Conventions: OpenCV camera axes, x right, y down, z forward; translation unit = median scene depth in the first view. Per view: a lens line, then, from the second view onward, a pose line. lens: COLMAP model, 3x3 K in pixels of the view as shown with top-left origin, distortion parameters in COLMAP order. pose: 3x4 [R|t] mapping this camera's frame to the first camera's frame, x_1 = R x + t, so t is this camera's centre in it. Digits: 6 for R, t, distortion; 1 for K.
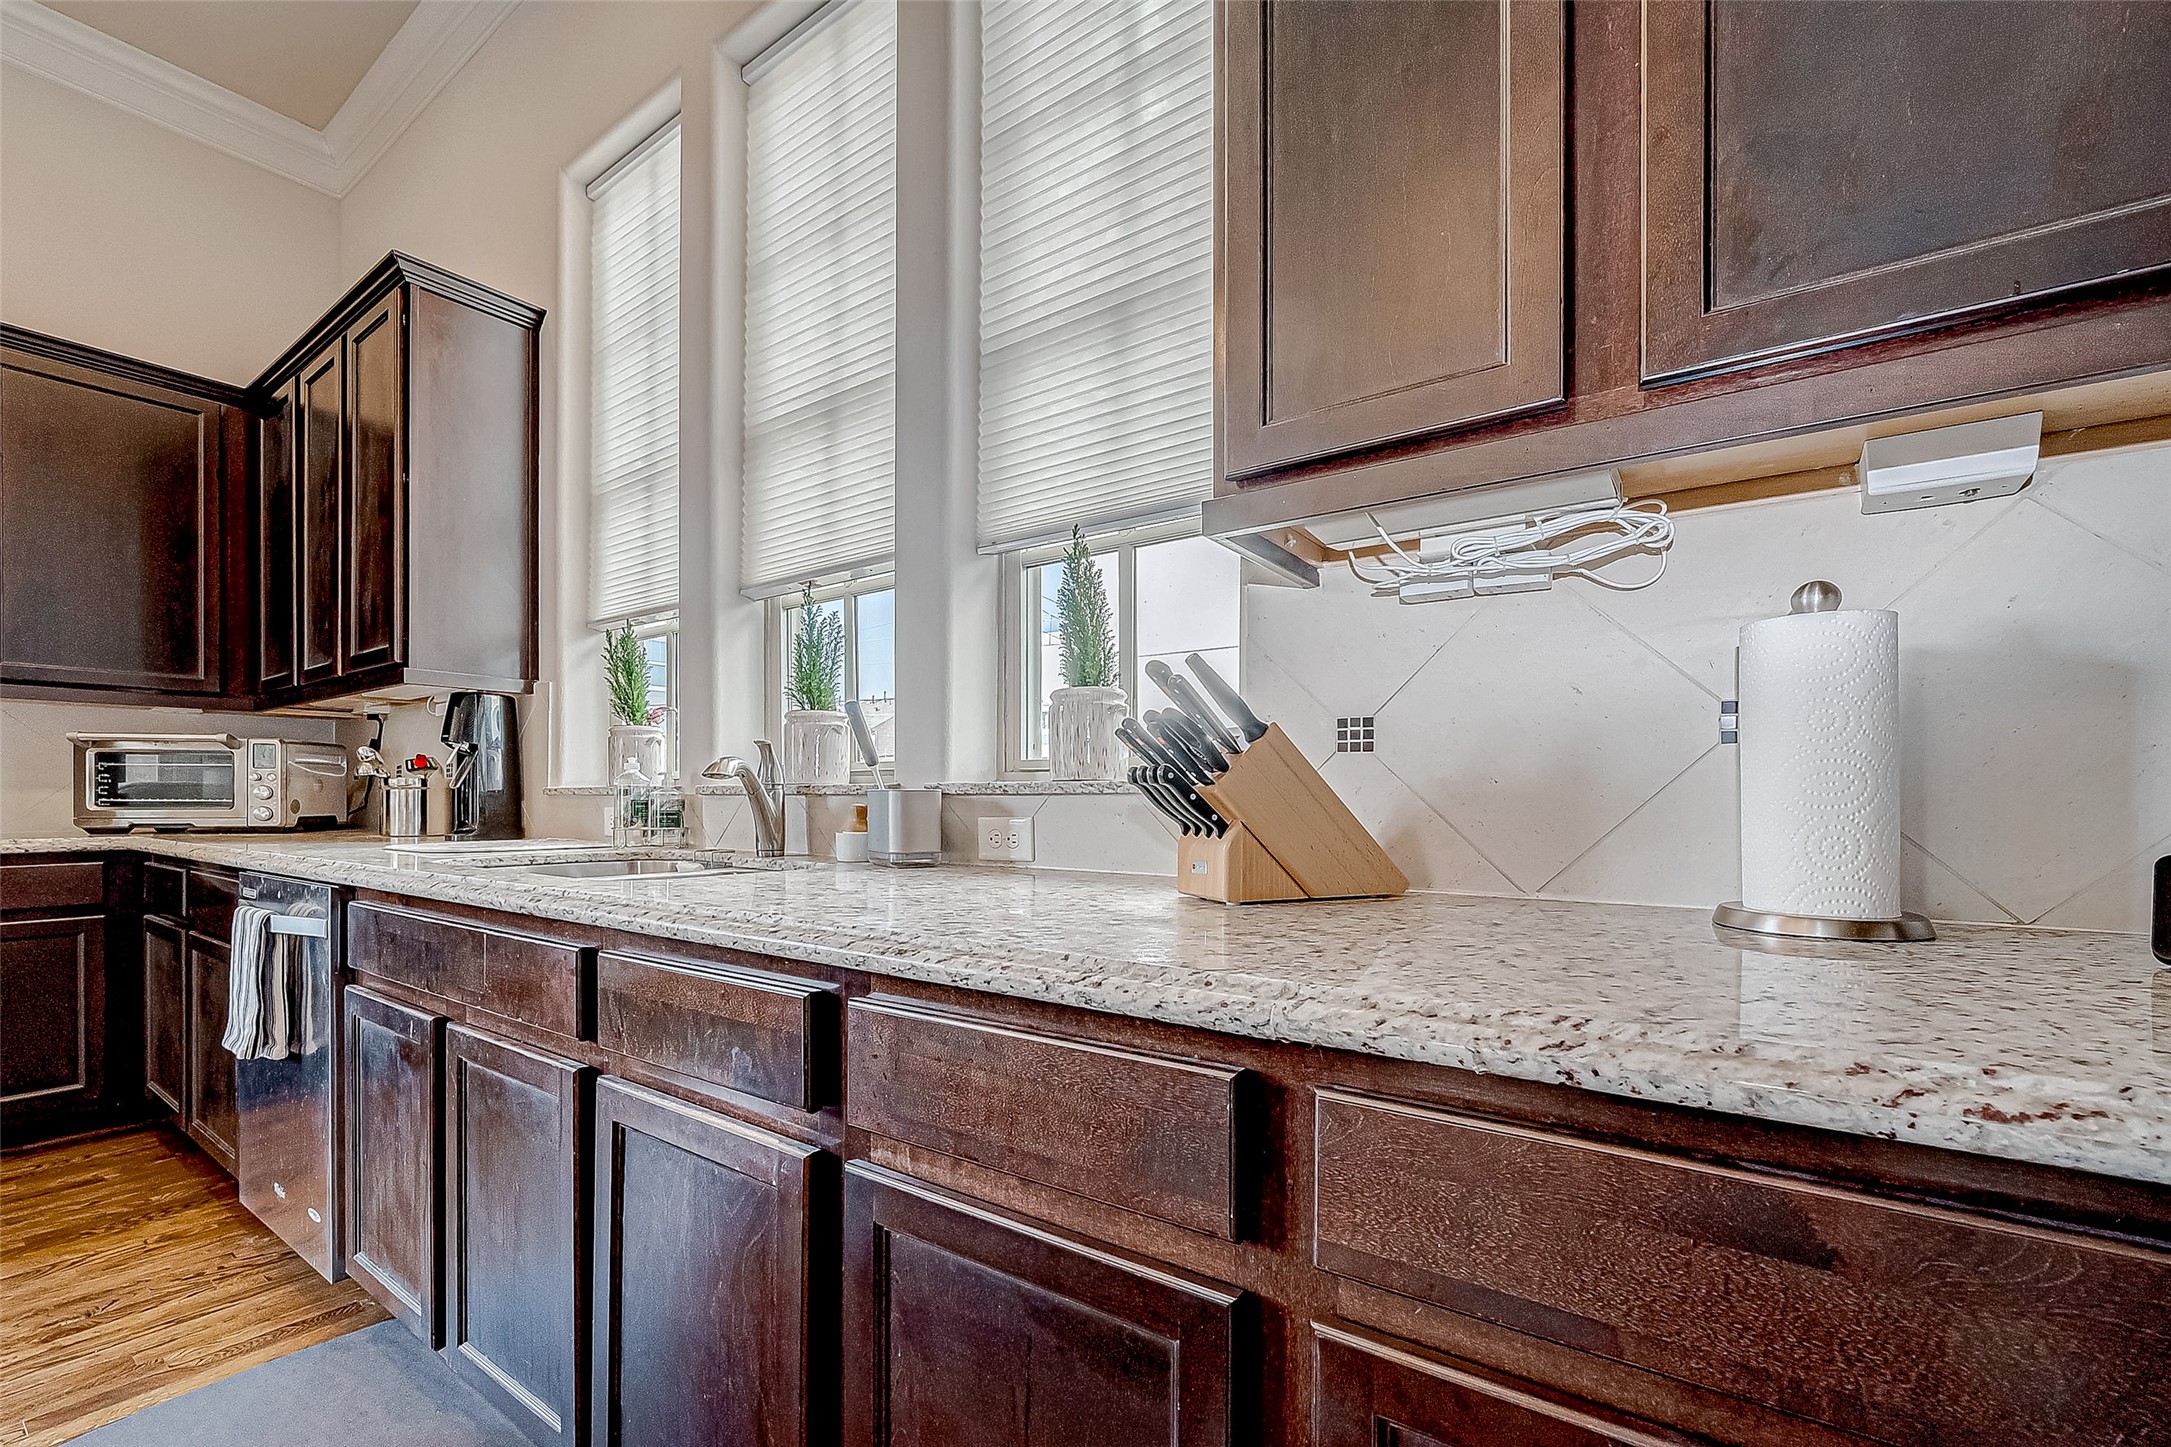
lens RADIAL K [[872.2, 0, 1033.1], [0, 872.2, 800.7], [0, 0, 1]] dist [-0.003104, -0.000202]
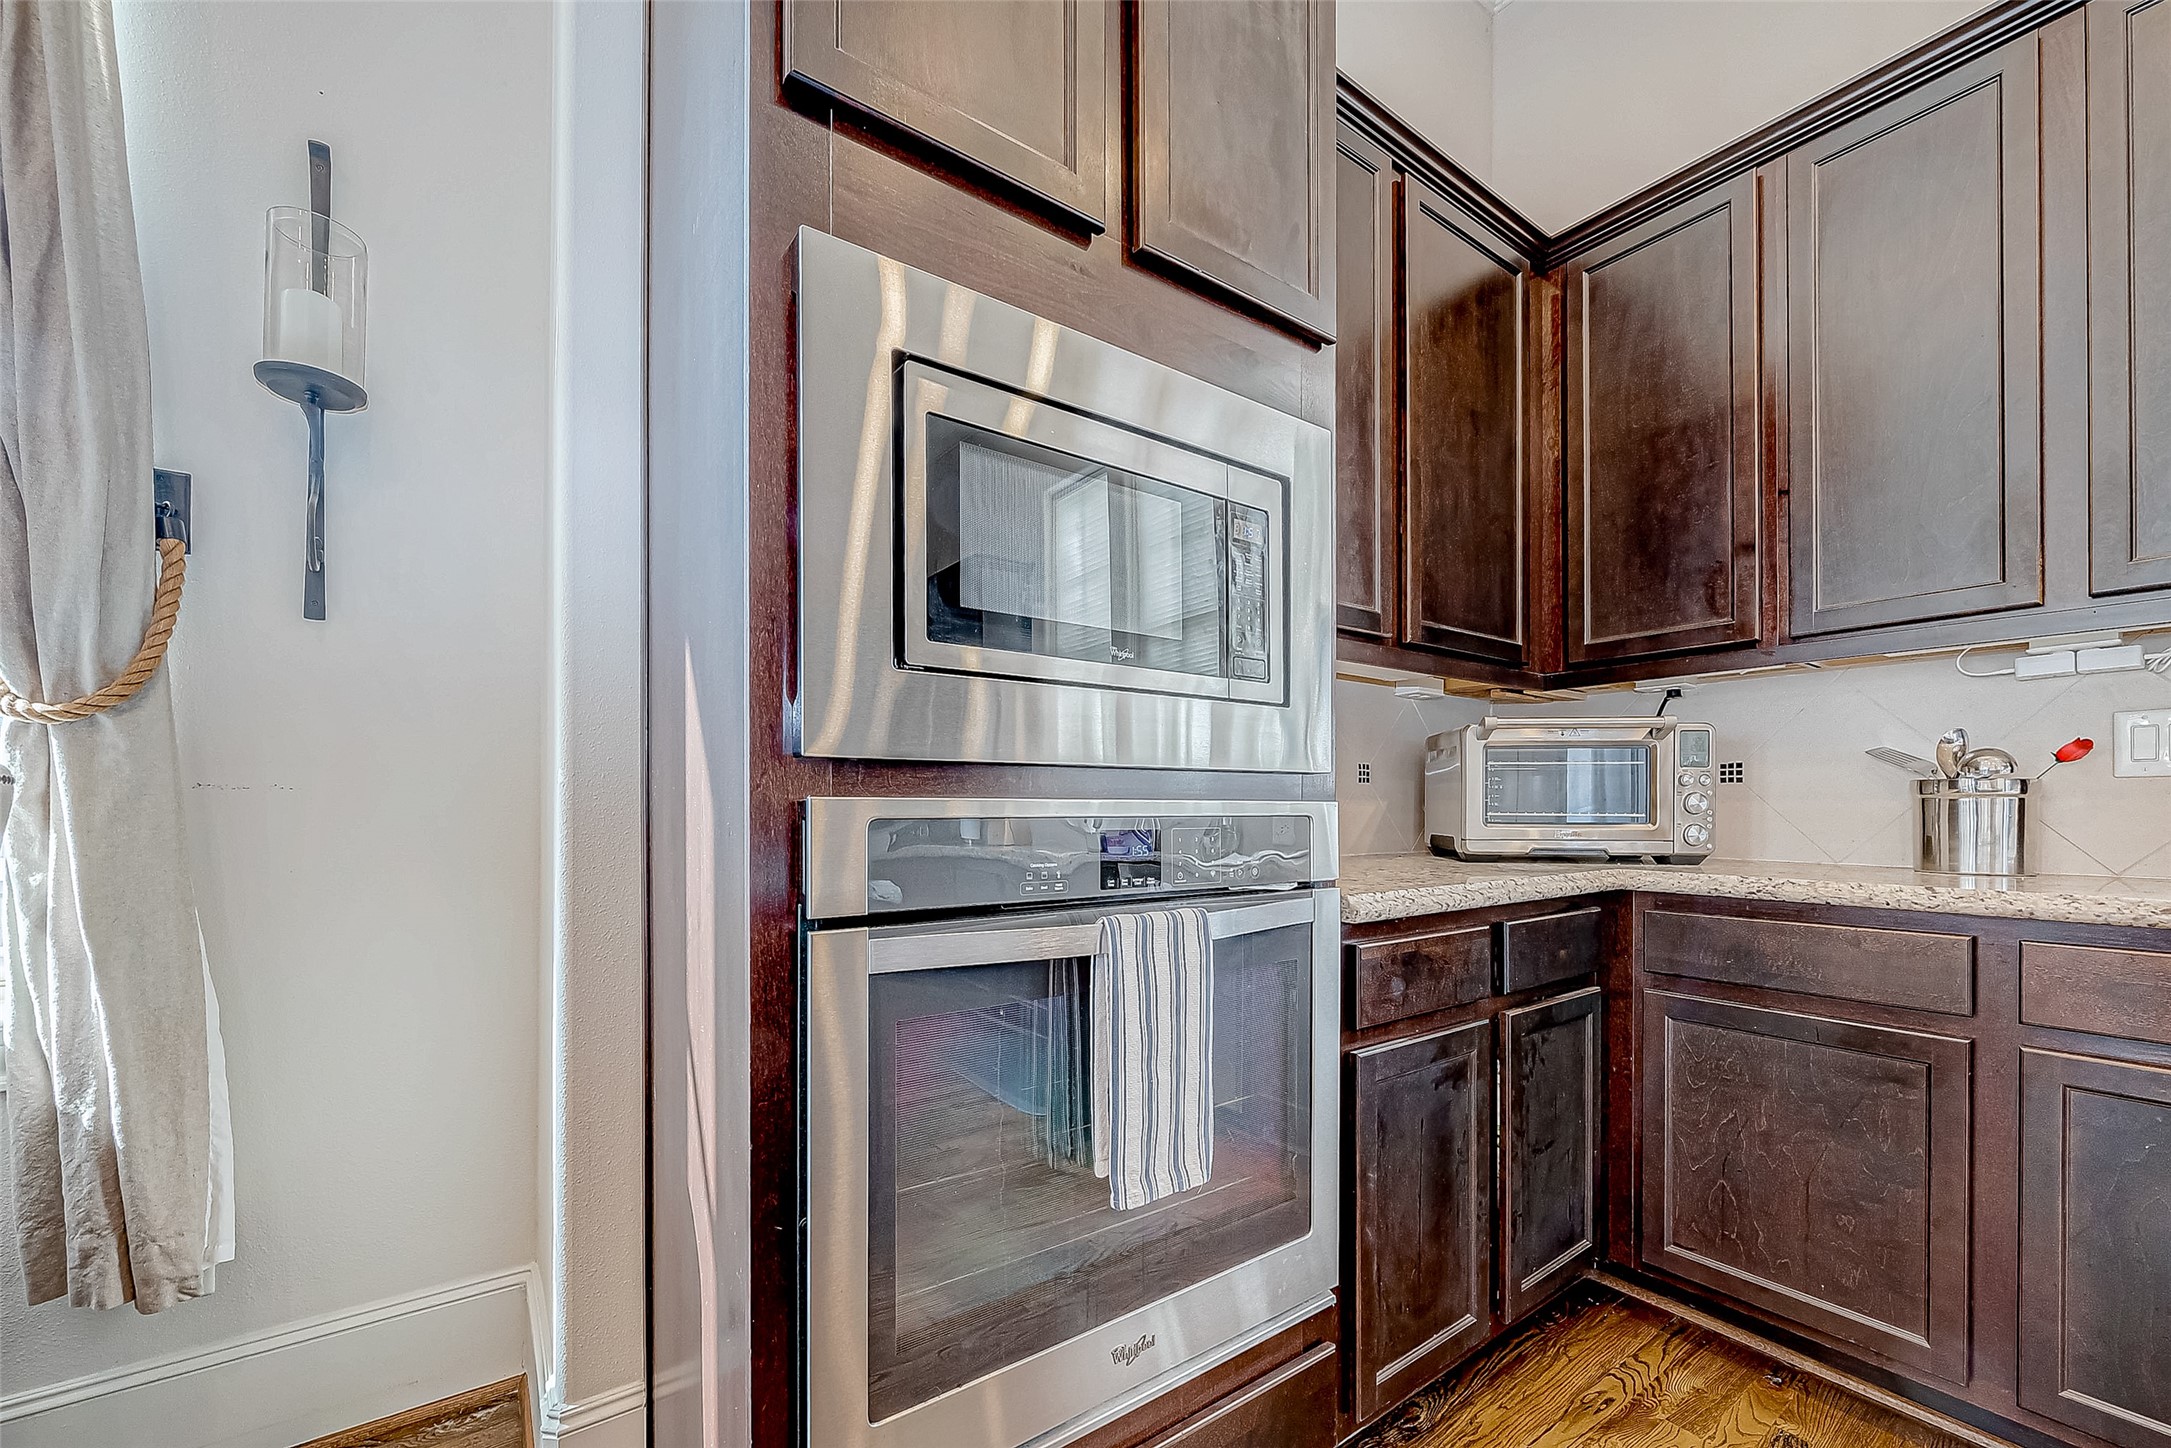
lens RADIAL K [[872.2, 0, 1000.4], [0, 872.2, 797.8], [0, 0, 1]] dist [-0.003104, -0.000202]
pose [[0.944074, -0.003507, -0.329716, -1.170875], [-0.001282, 0.999897, -0.014309, -0.002512], [0.329732, 0.013931, 0.943972, 0.207214]]
